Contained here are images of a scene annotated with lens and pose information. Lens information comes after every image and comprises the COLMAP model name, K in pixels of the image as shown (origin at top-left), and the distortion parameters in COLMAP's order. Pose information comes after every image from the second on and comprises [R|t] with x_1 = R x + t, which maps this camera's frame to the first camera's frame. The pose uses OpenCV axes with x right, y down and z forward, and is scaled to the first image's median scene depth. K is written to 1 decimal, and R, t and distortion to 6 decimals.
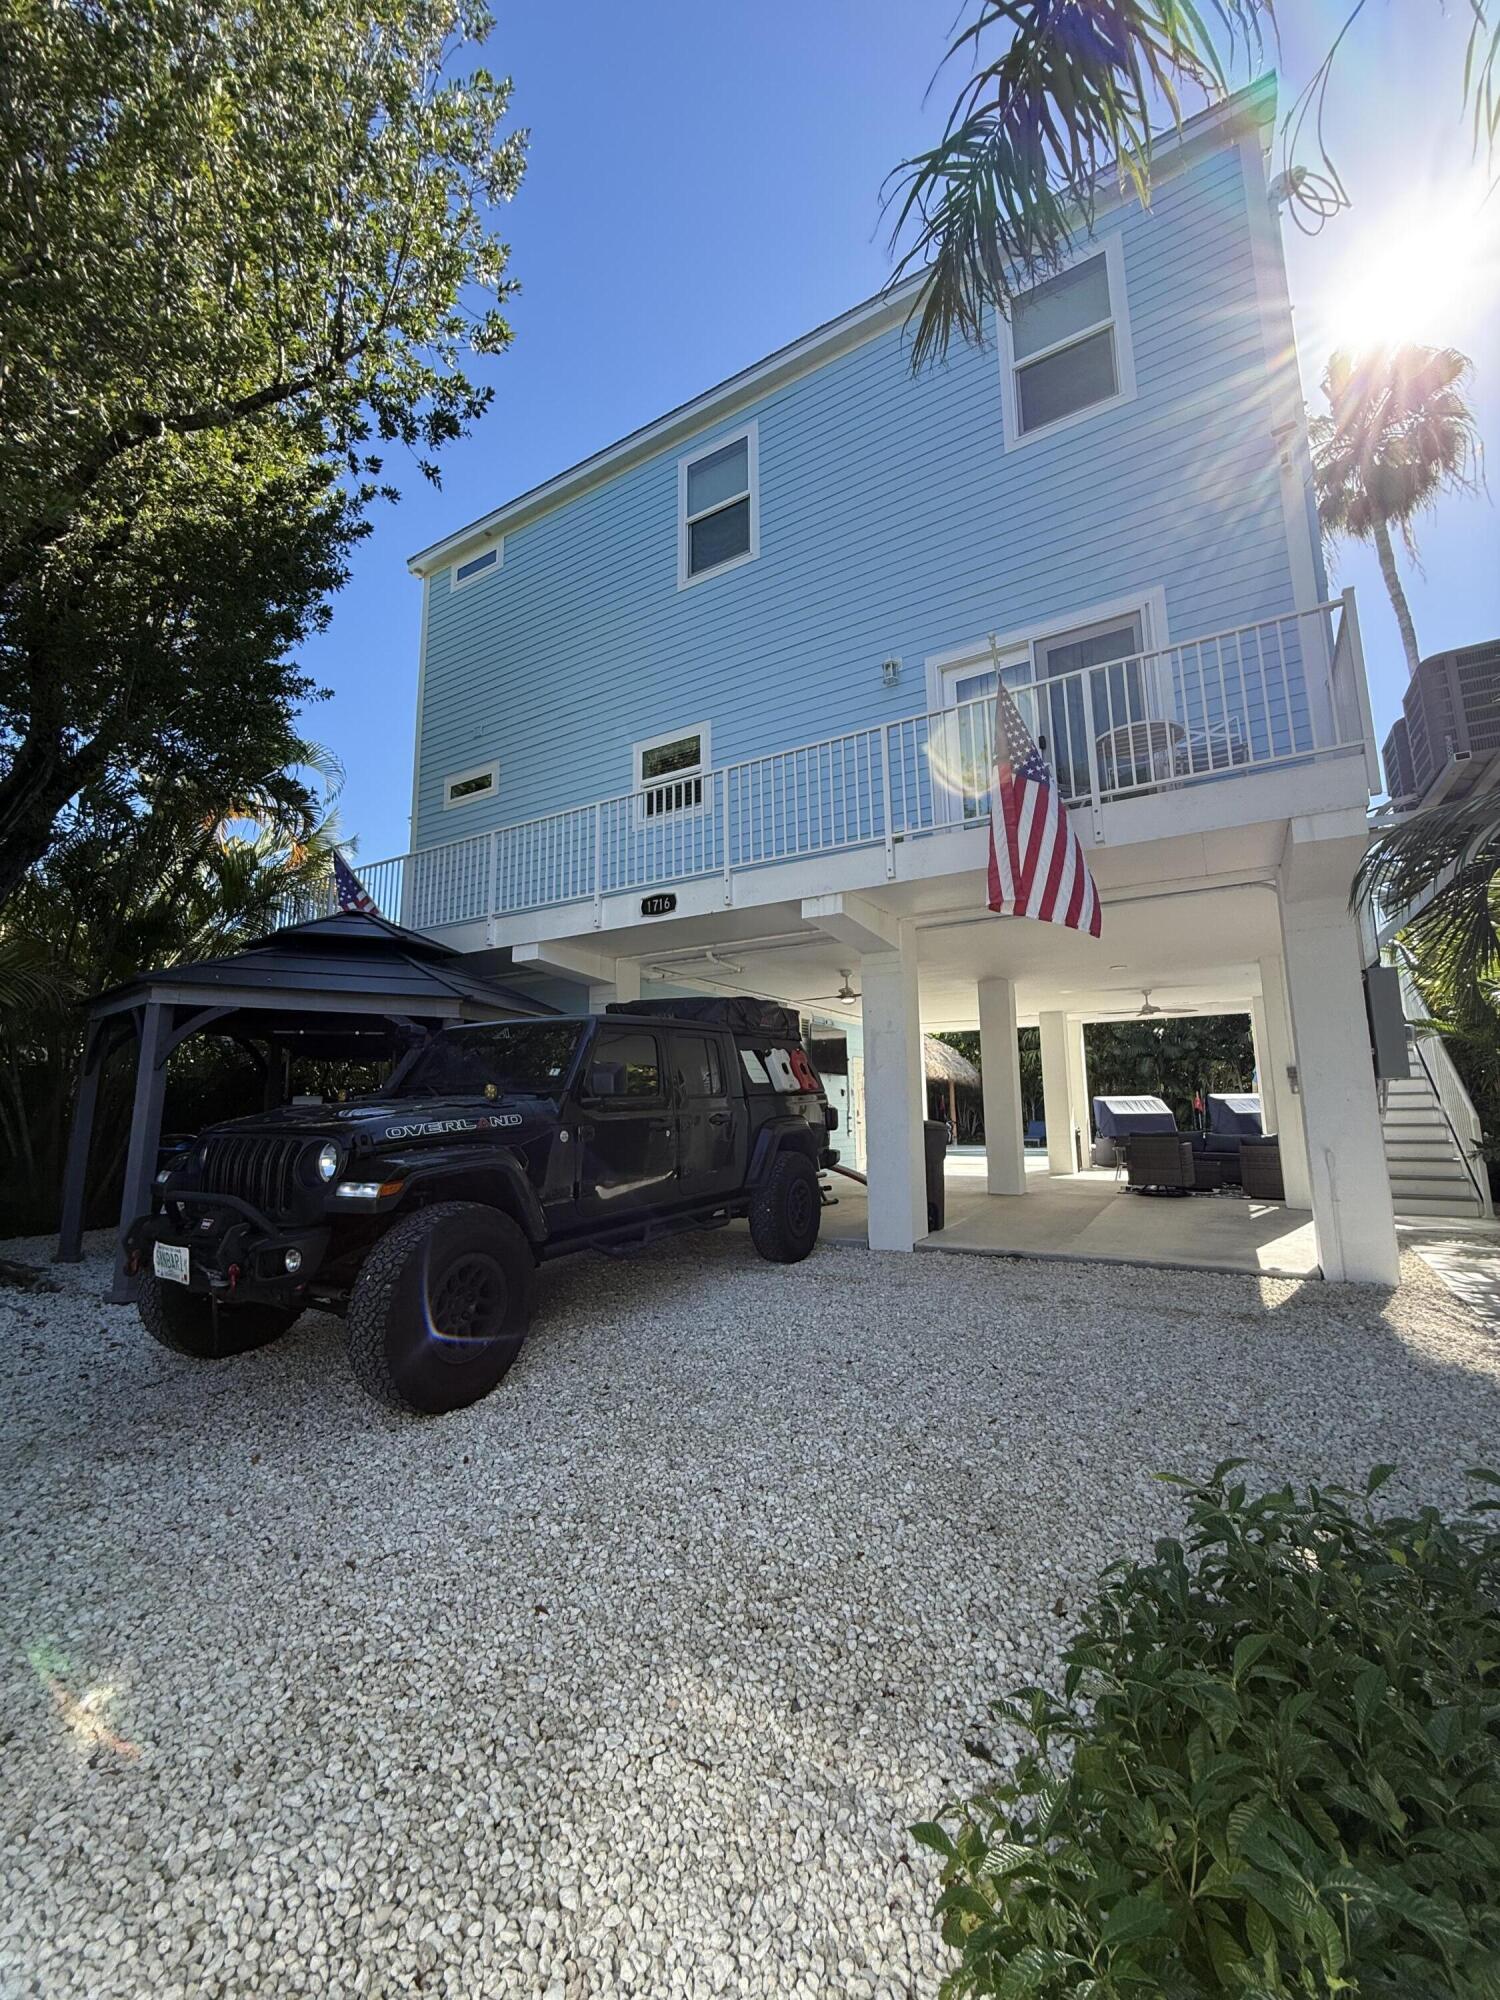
lens RADIAL K [[793.0, 0, 747.5], [0, 793.0, 980.3], [0, 0, 1]] dist [-0.003757, 0.000852]
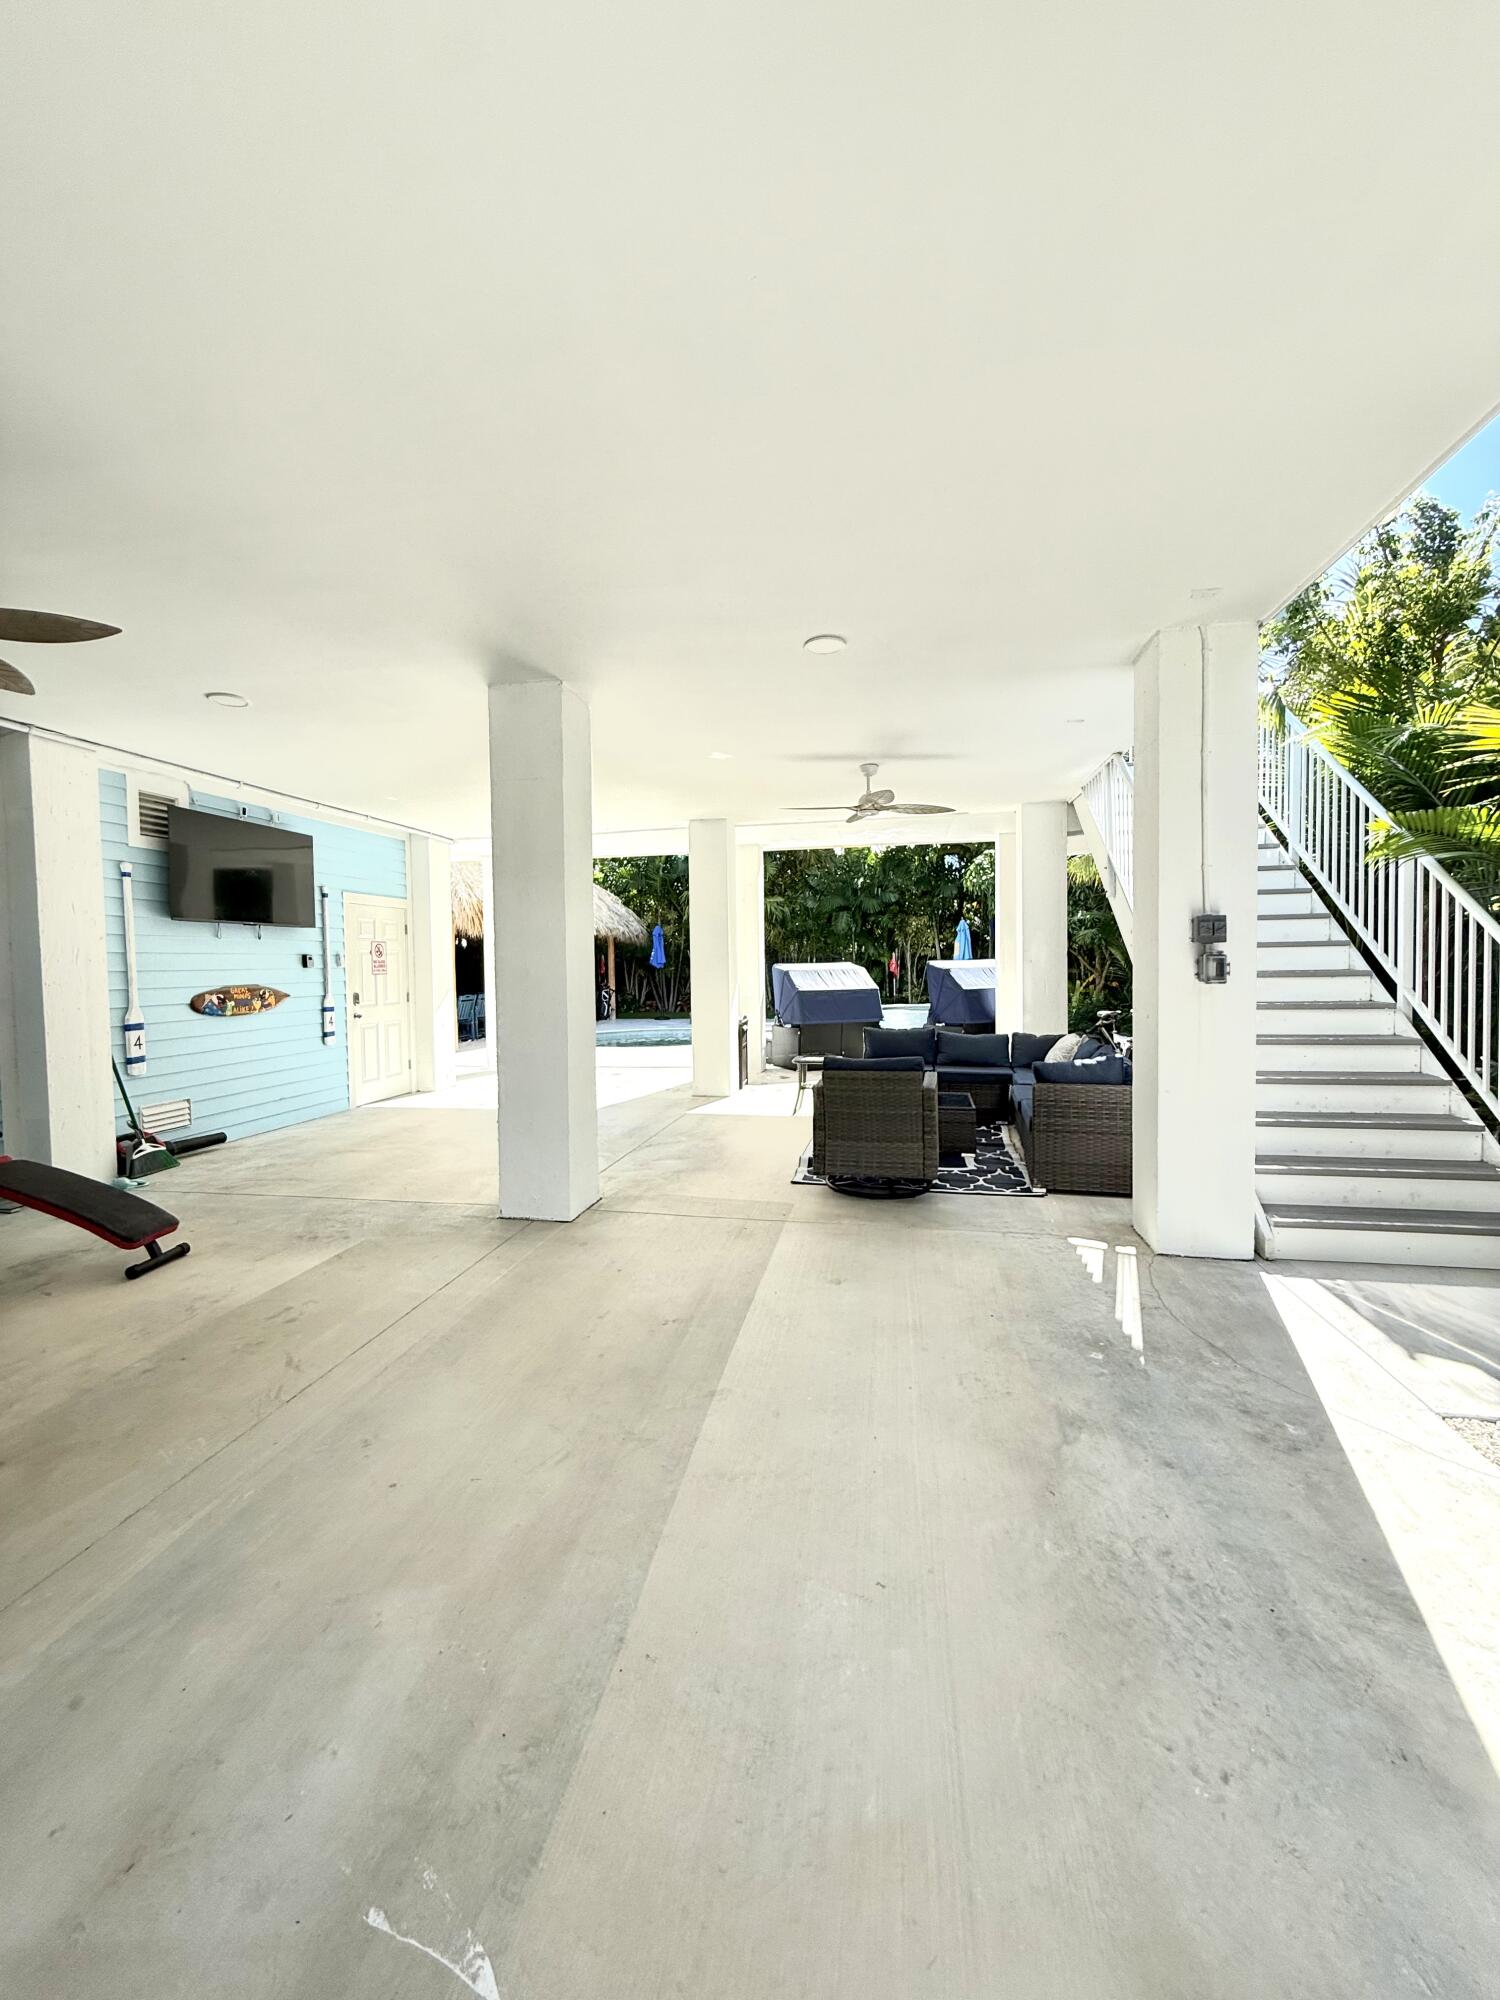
lens RADIAL K [[793.0, 0, 754.4], [0, 793.0, 996.7], [0, 0, 1]] dist [-0.003757, 0.000852]
pose [[0.934603, -0.018386, 0.355217, 0.144651], [-0.053027, 0.980301, 0.190258, 0.037538], [-0.351718, -0.196652, 0.915217, 0.306919]]
